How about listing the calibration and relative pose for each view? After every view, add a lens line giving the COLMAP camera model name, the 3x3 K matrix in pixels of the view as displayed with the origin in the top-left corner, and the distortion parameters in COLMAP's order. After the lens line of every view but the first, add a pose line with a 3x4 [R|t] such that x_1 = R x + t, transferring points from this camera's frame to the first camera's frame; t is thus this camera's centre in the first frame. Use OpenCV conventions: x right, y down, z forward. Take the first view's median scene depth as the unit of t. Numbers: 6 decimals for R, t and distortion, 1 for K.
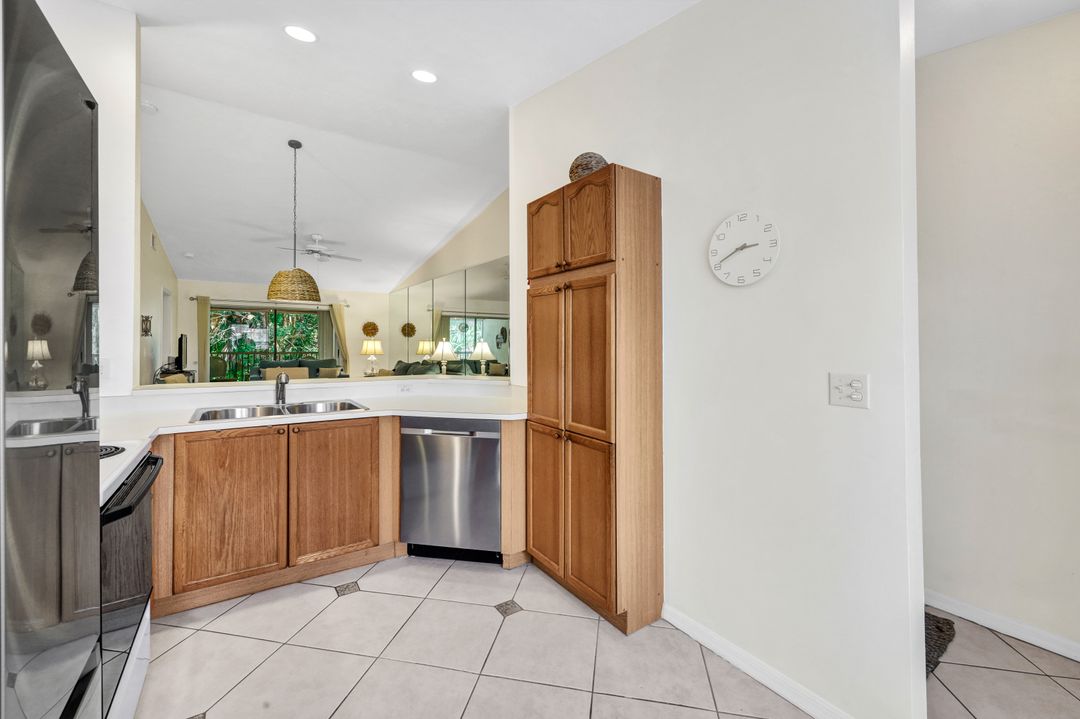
lens RADIAL K [[439.5, 0, 544.7], [0, 439.5, 335.9], [0, 0, 1]] dist [0.000634, 0.000025]
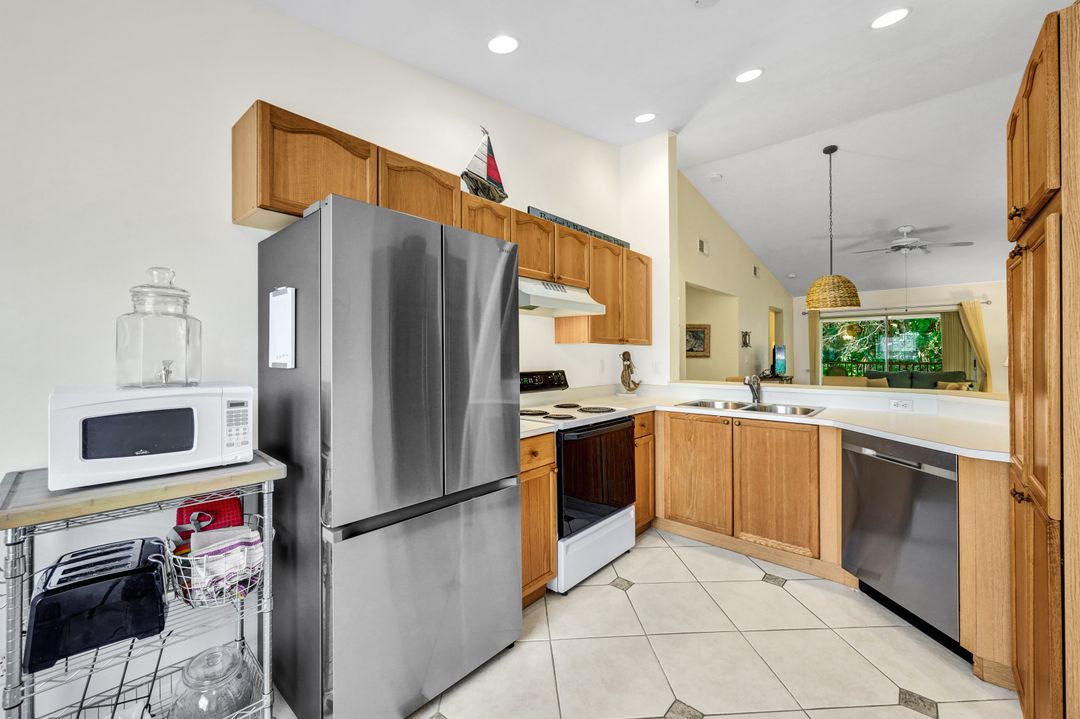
lens RADIAL K [[434.9, 0, 520.0], [0, 434.9, 352.1], [0, 0, 1]] dist [-0.001781, -0.000267]
pose [[0.221793, -0.009325, -0.975049, 0.378917], [0.020999, 0.999768, -0.004785, 0.015245], [0.974868, -0.019414, 0.221937, 0.155192]]
